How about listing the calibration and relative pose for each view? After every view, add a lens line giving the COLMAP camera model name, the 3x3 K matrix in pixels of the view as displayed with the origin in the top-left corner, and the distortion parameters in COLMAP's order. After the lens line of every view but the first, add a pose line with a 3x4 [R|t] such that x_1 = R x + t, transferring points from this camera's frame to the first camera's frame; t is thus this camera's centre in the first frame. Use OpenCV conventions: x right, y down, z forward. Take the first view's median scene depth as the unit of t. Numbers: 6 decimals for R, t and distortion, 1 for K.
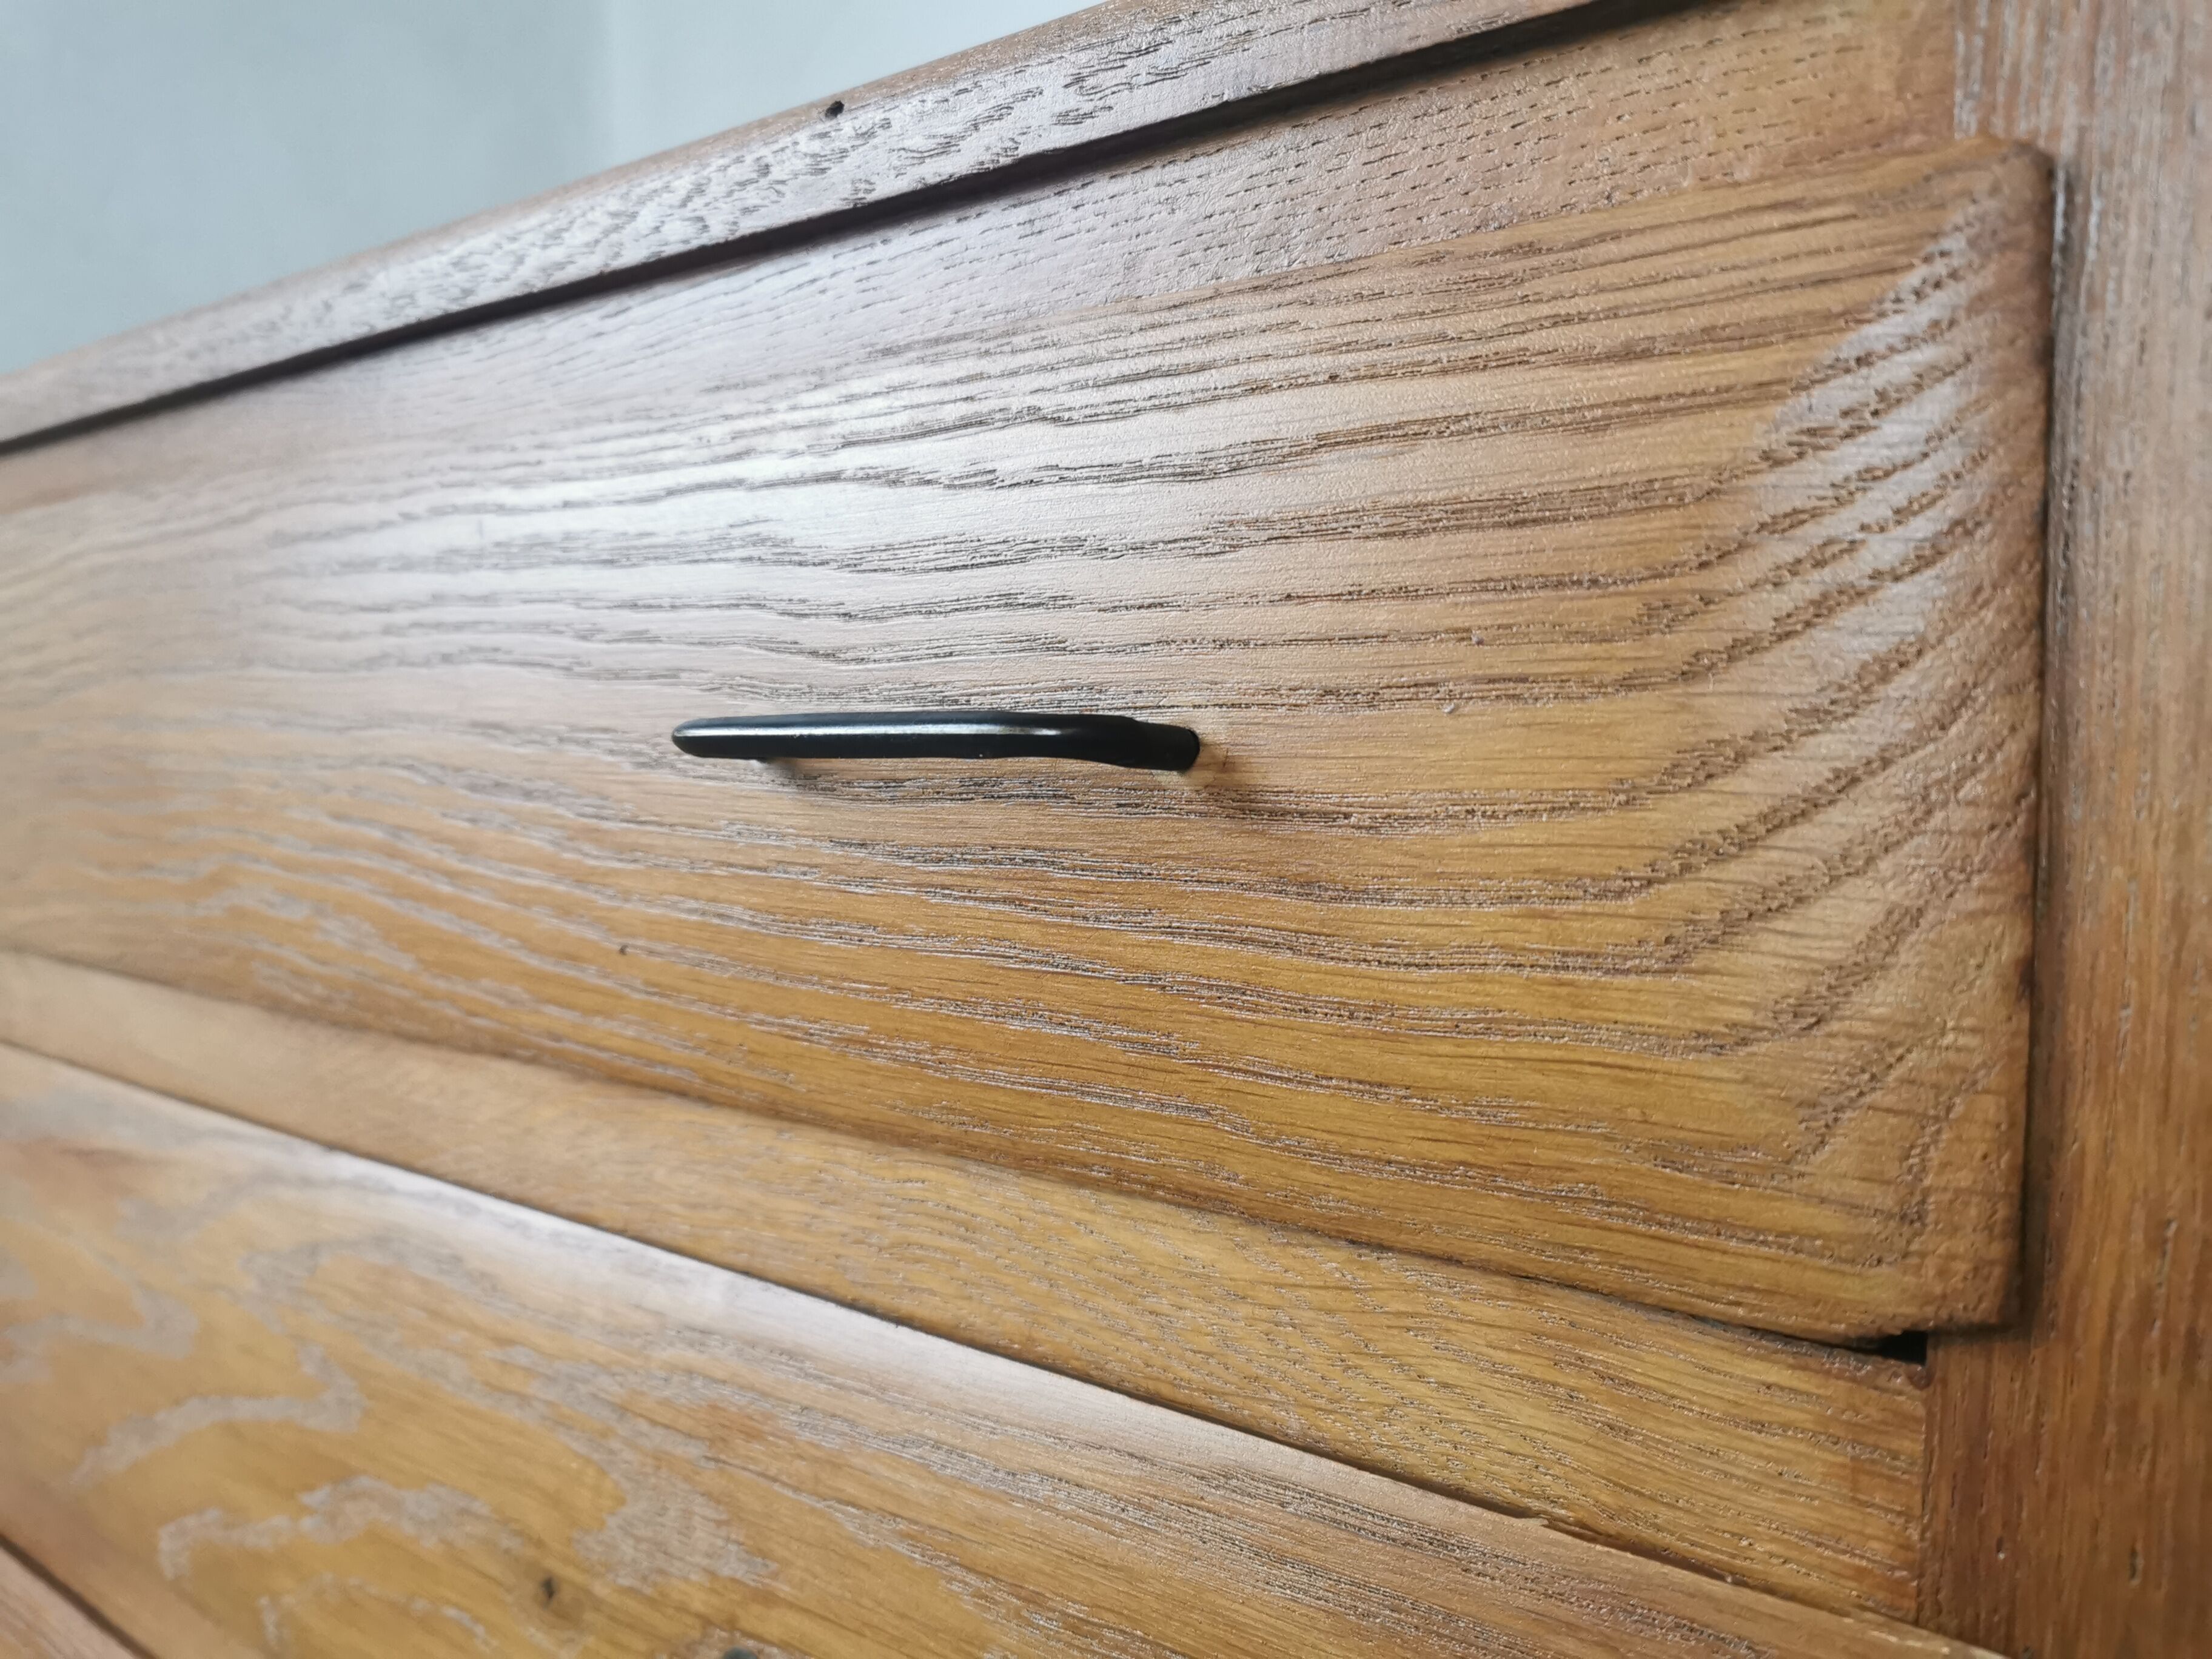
lens RADIAL K [[1719.5, 0, 1110.6], [0, 1719.5, 777.7], [0, 0, 1]] dist [-0.008342, -0.002772]
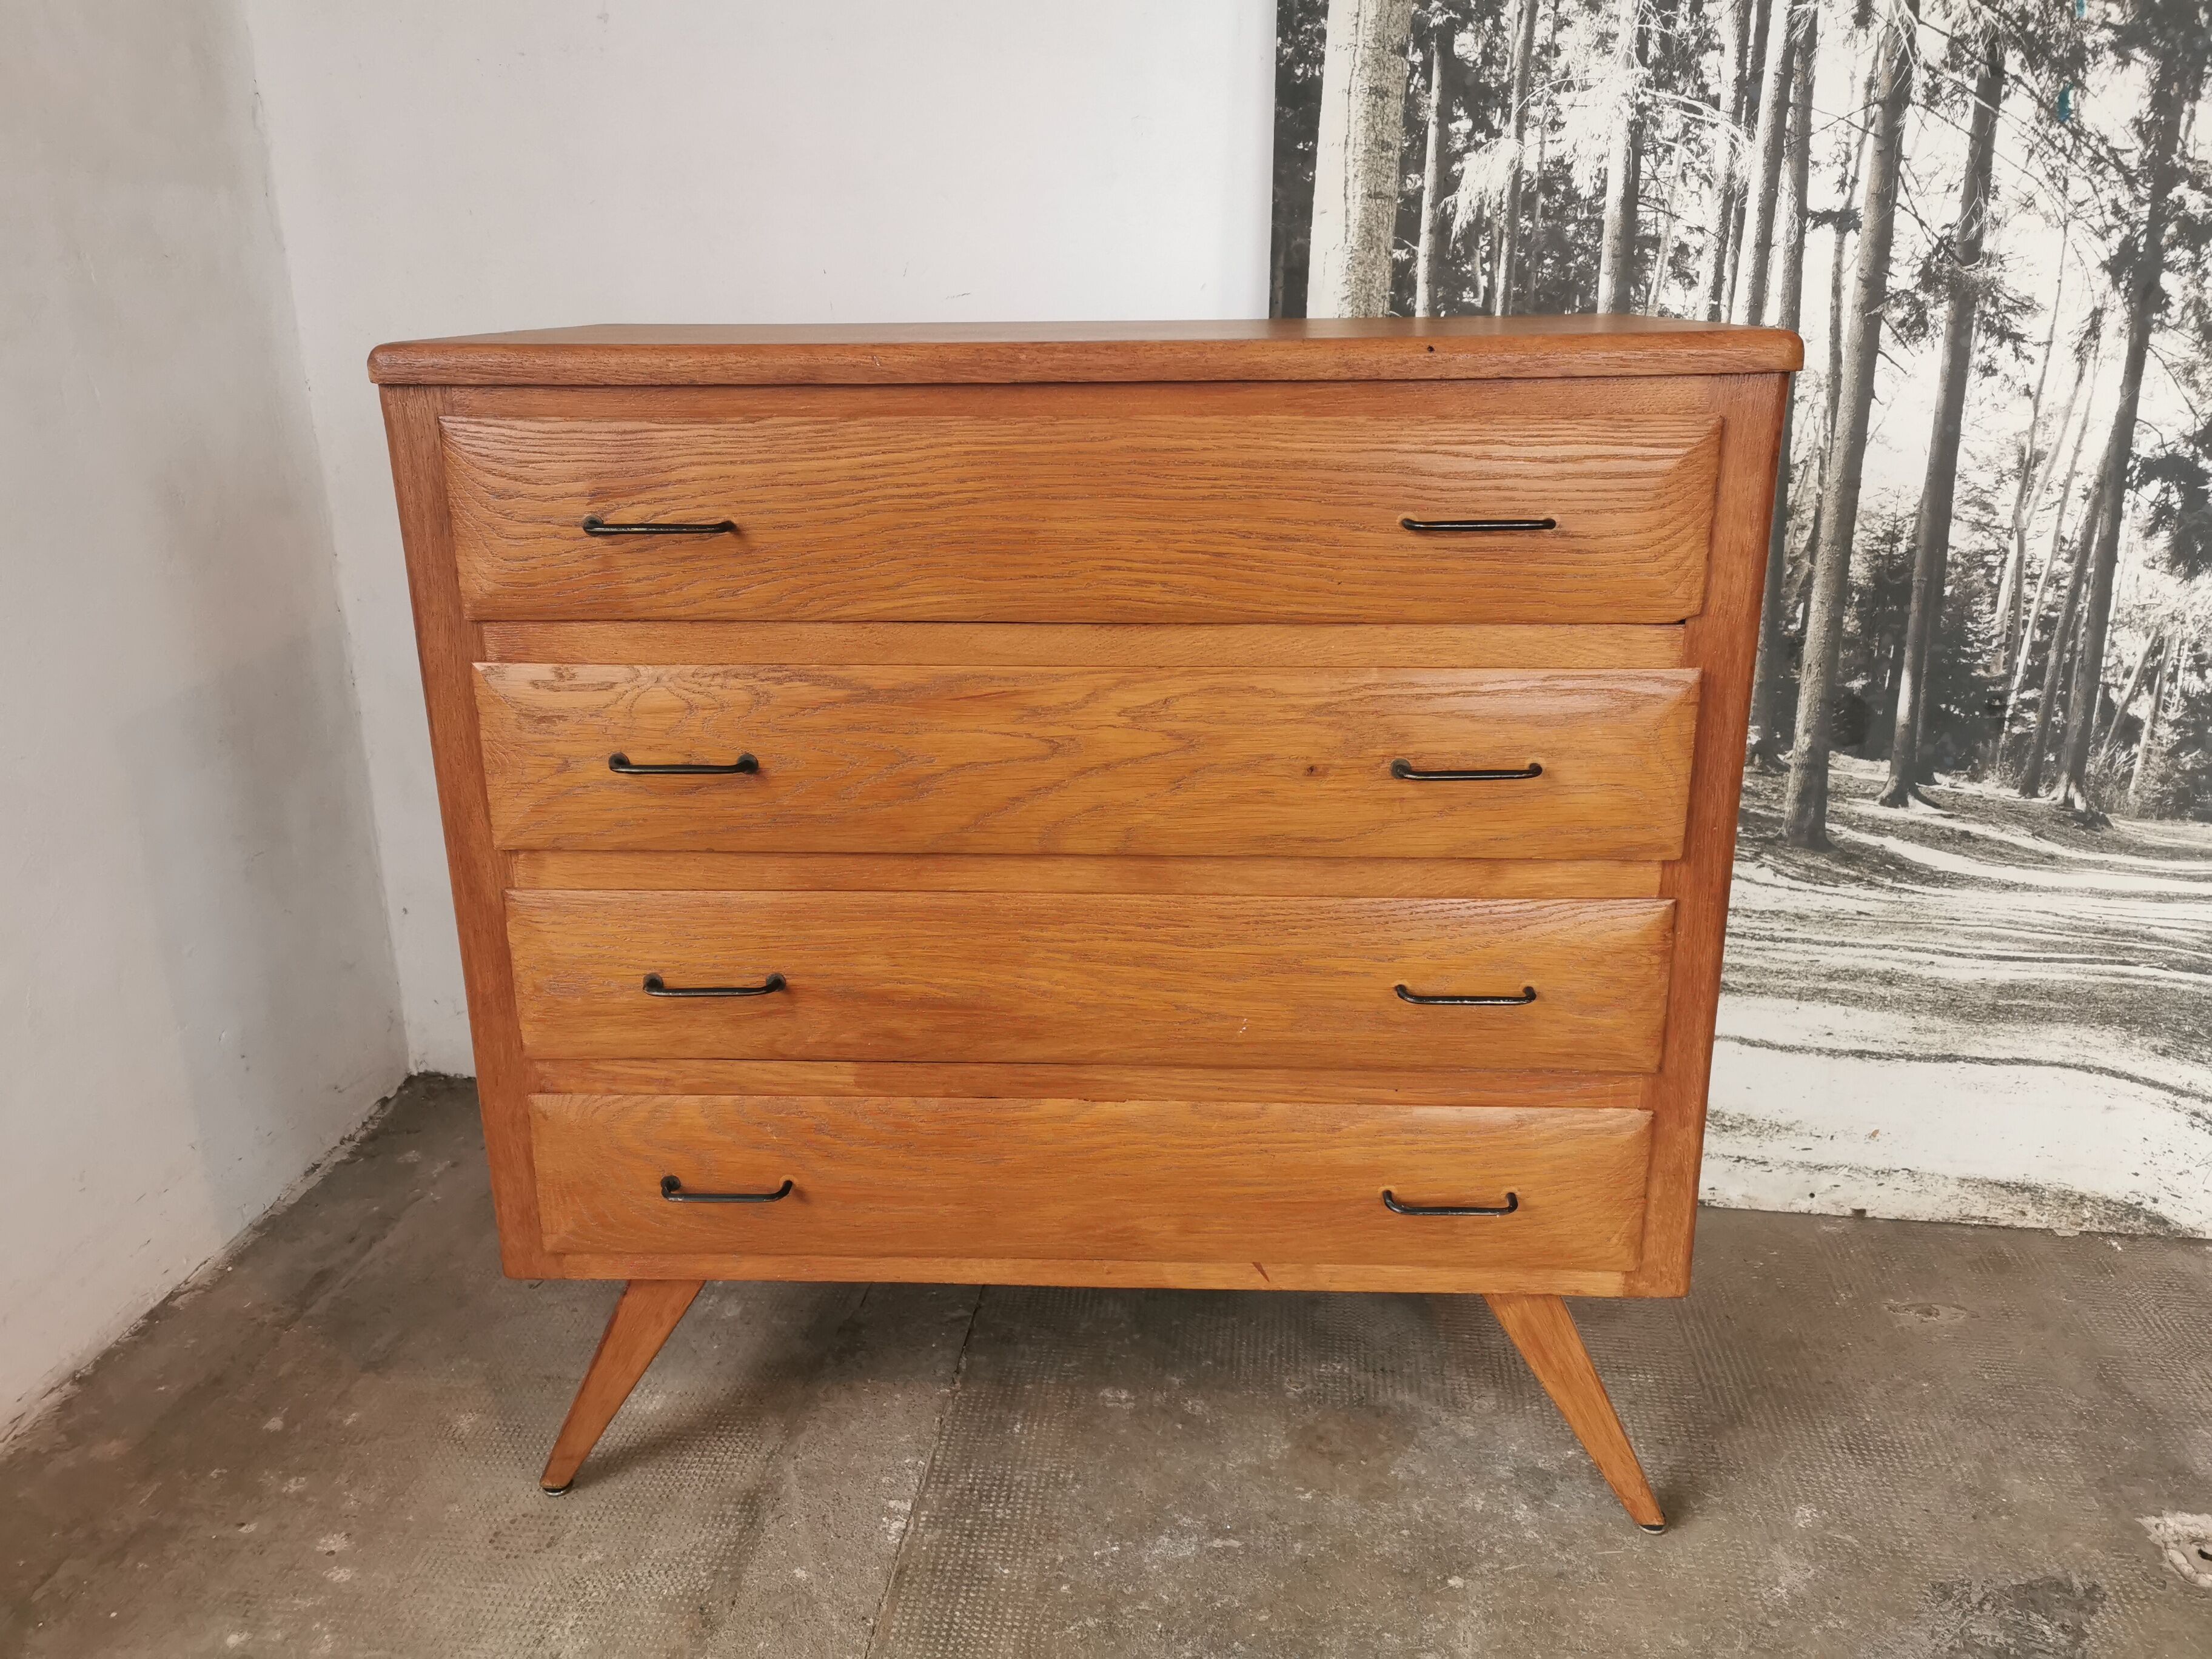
lens RADIAL K [[1708.7, 0, 1102.3], [0, 1708.7, 823.0], [0, 0, 1]] dist [0.073115, -0.102305]
pose [[0.817132, -0.193251, 0.543092, -3.222258], [0.028765, 0.954627, 0.296410, -0.582937], [-0.575732, -0.226585, 0.785616, -1.889444]]
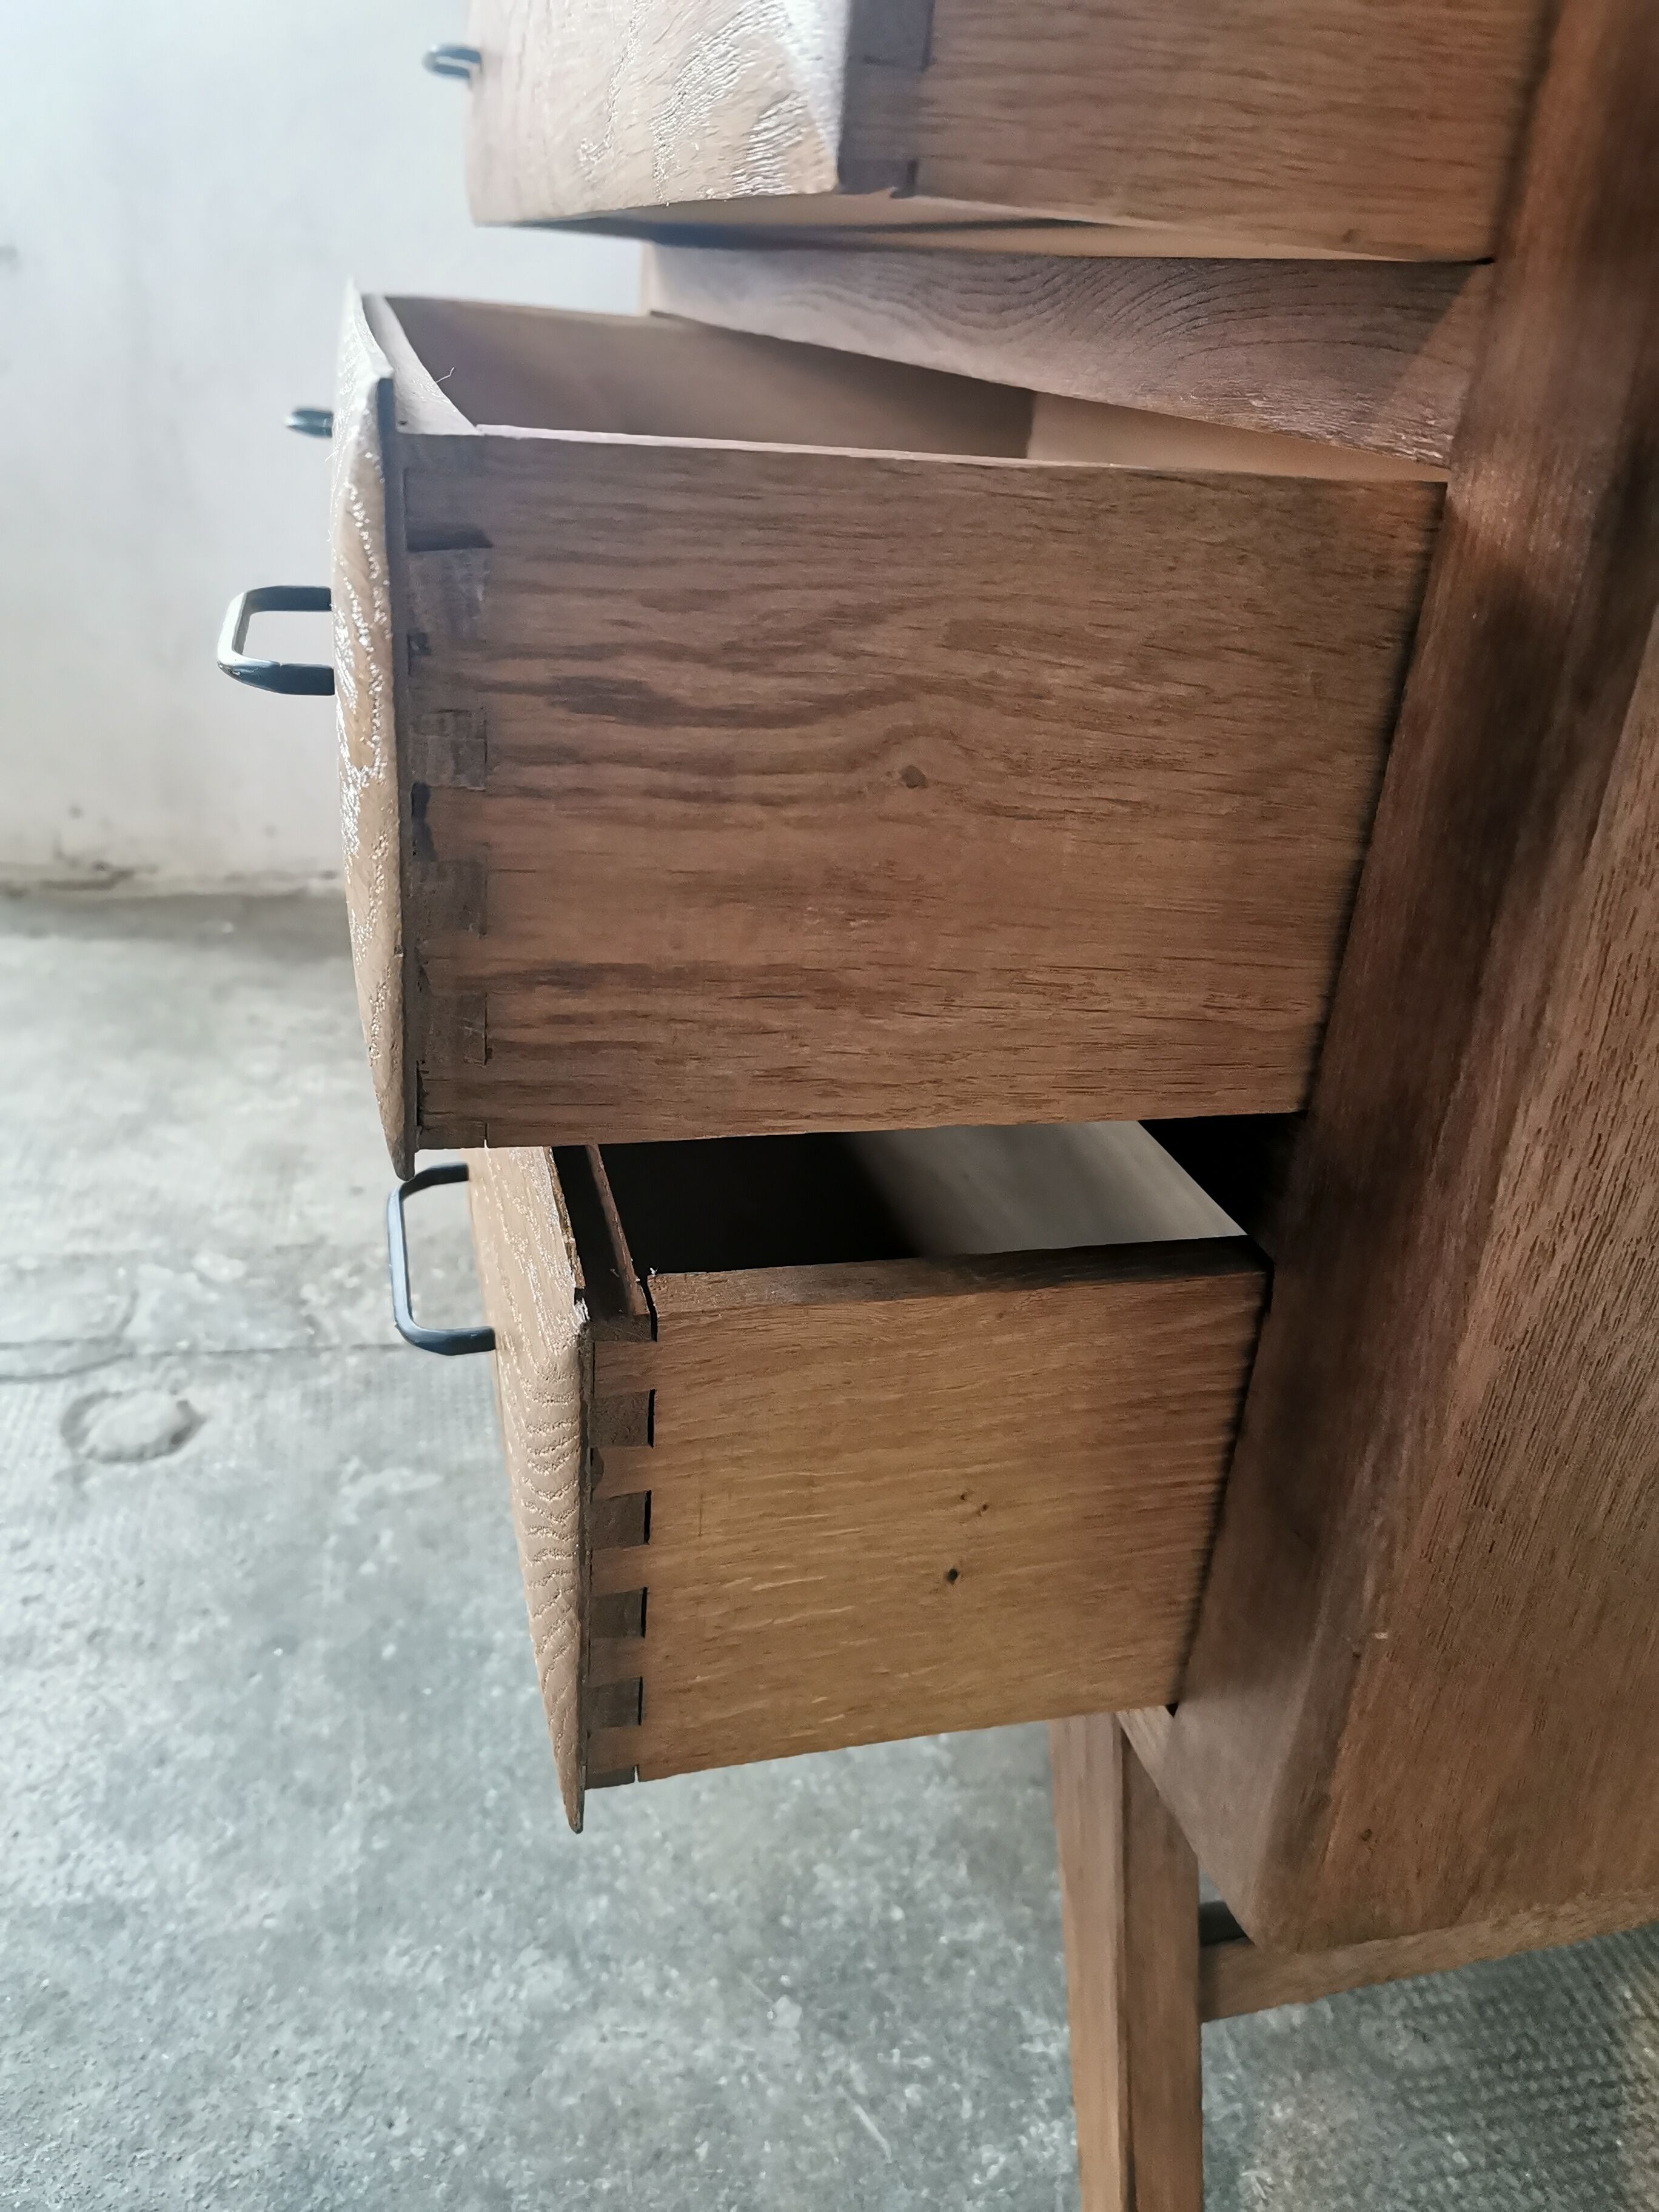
lens RADIAL K [[1741.6, 0, 826.4], [0, 1741.6, 1082.9], [0, 0, 1]] dist [0.040439, -0.070761]
pose [[0.801125, 0.306815, -0.513871, 0.730876], [-0.098902, 0.914665, 0.391926, 0.931943], [0.590268, -0.263159, 0.763106, -0.501467]]
